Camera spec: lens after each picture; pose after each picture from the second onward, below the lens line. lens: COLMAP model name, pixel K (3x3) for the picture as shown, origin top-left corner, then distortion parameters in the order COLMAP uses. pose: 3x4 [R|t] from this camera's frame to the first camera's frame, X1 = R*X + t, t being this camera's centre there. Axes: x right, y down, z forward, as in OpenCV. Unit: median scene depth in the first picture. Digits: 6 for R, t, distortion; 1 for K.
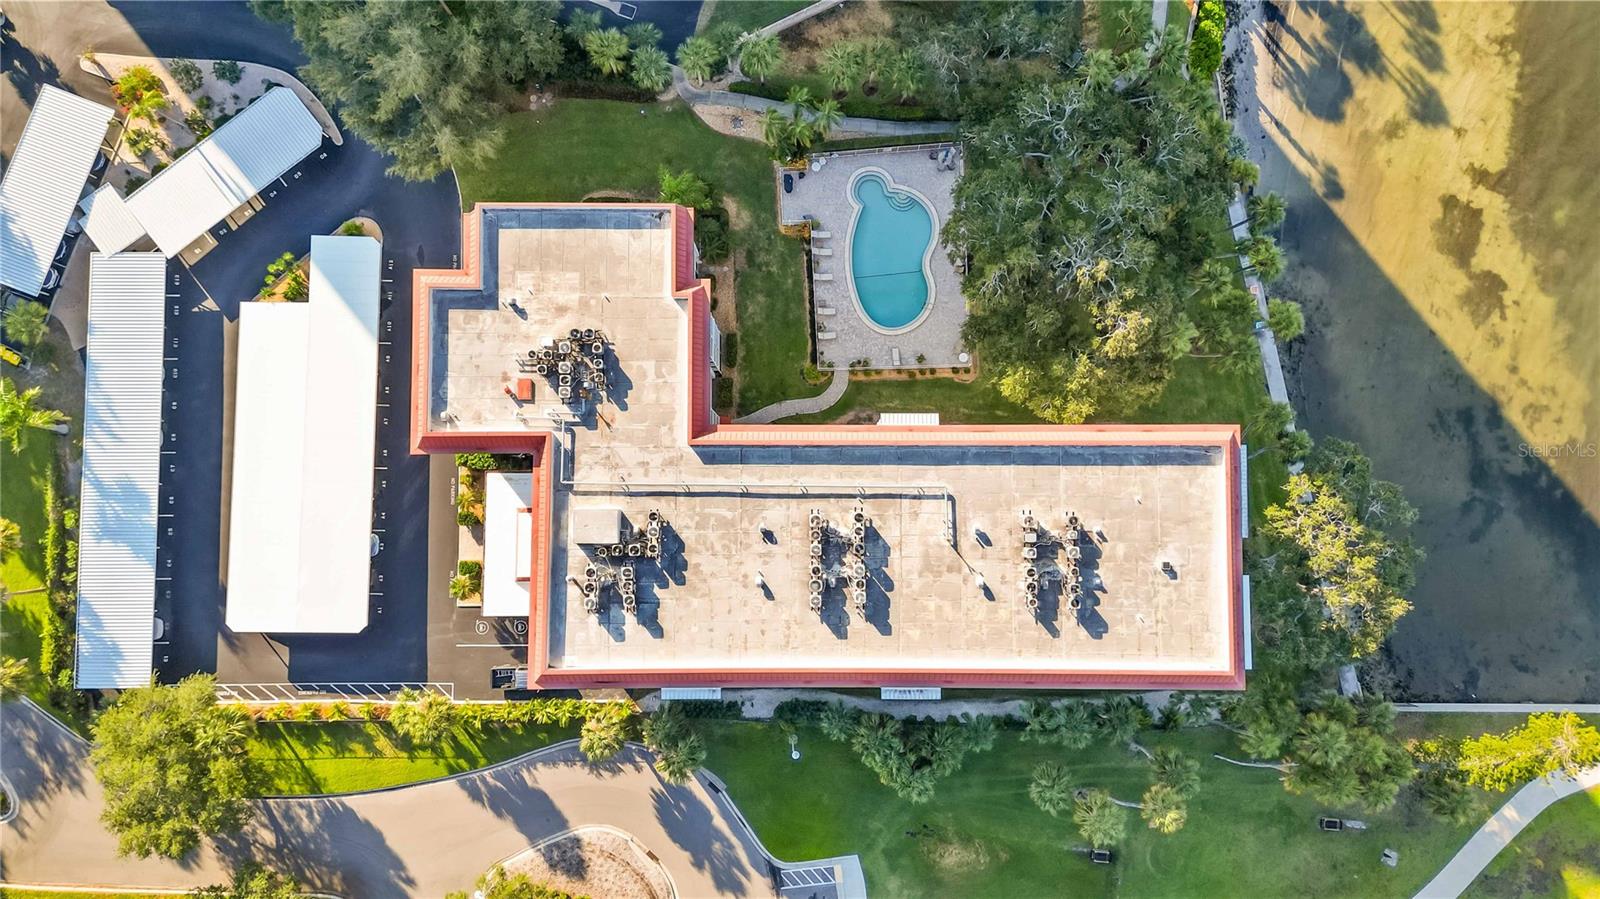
lens RADIAL K [[1106.1, 0, 799.1], [0, 1106.1, 441.2], [0, 0, 1]] dist [0.043157, -0.023827]
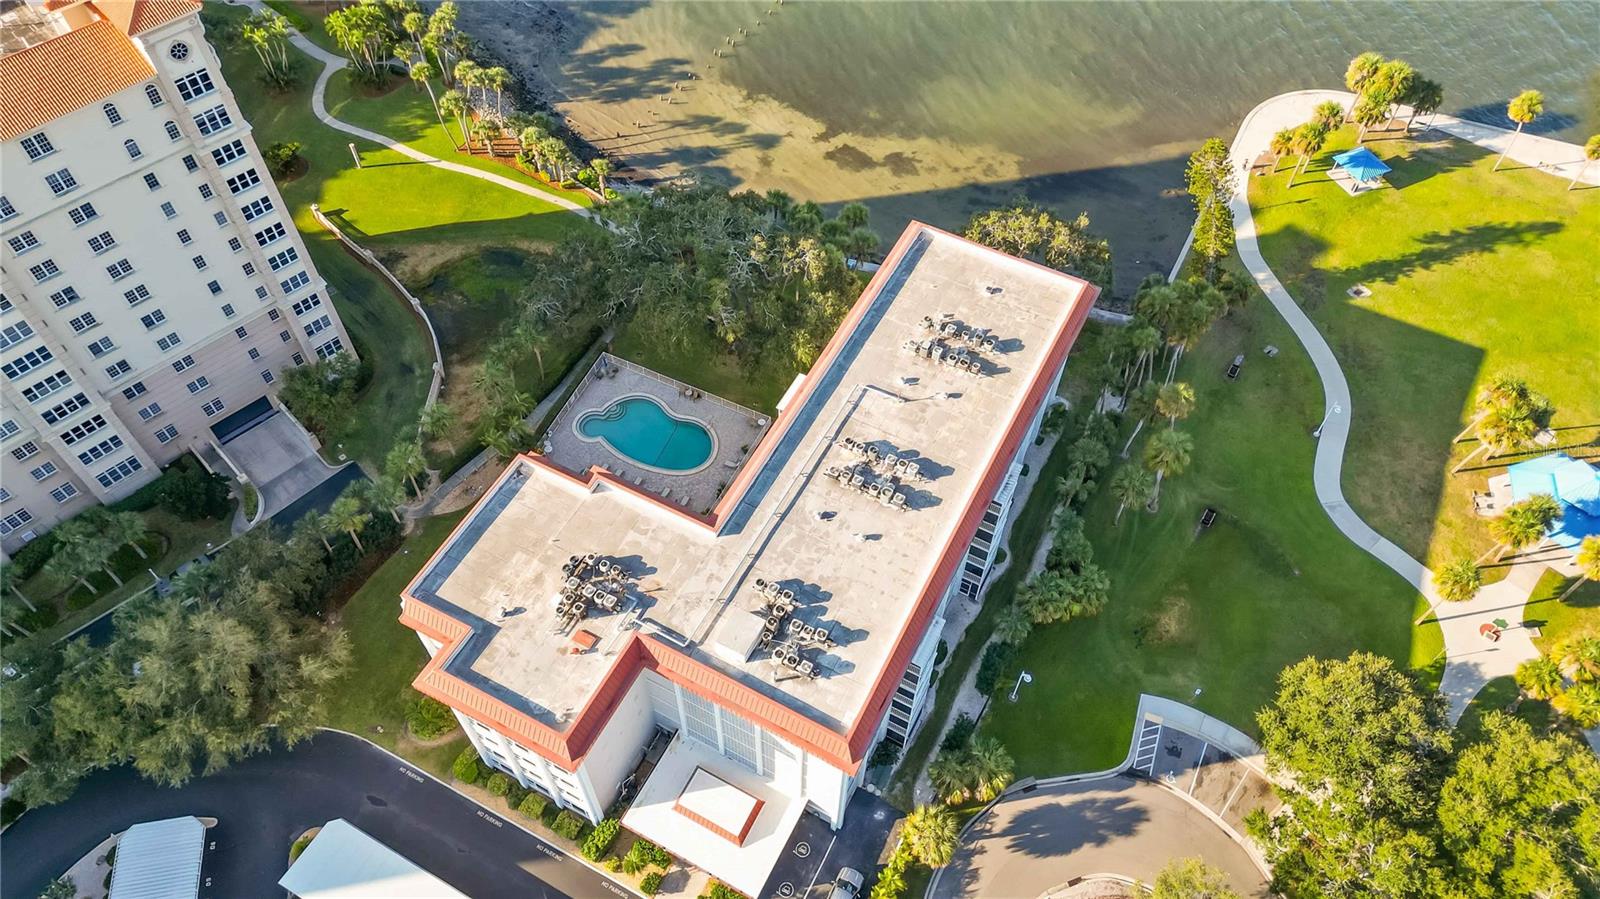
lens RADIAL K [[1106.1, 0, 798.2], [0, 1106.1, 442.7], [0, 0, 1]] dist [0.043157, -0.023827]
pose [[0.466092, -0.713562, 0.523055, -0.484480], [0.882168, 0.419838, -0.213344, 0.228213], [-0.067364, 0.560861, 0.825165, 0.061064]]
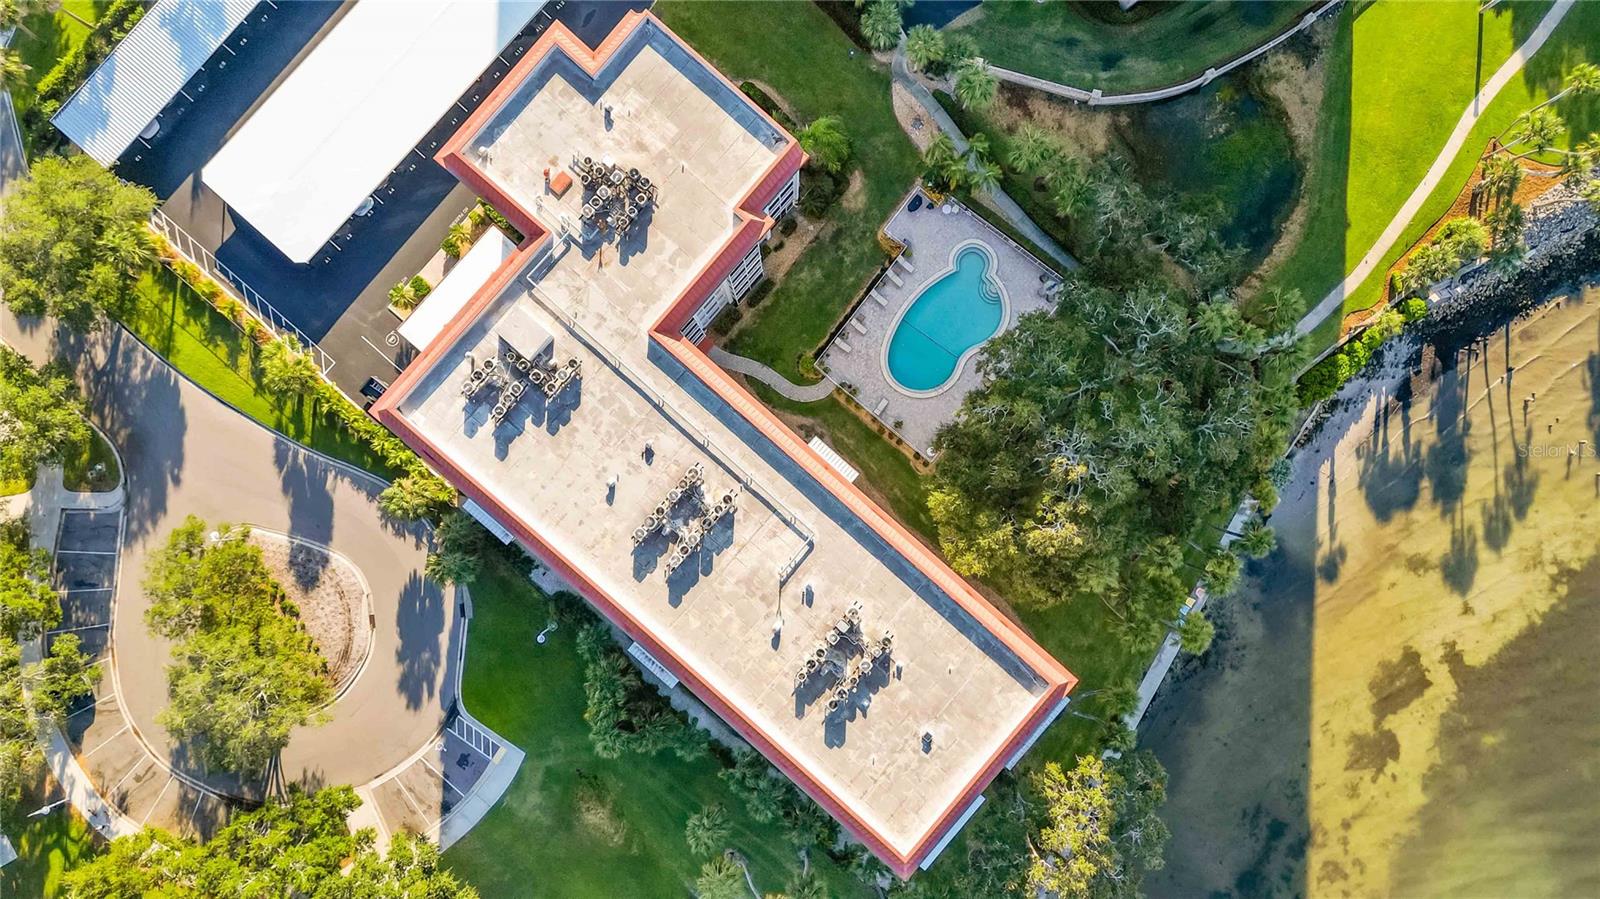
lens RADIAL K [[1106.1, 0, 802.6], [0, 1106.1, 439.0], [0, 0, 1]] dist [0.043157, -0.023827]
pose [[0.754442, 0.656240, -0.012906, 0.071462], [-0.655760, 0.754444, 0.028151, -0.038575], [0.028211, -0.012775, 0.999520, 0.001873]]
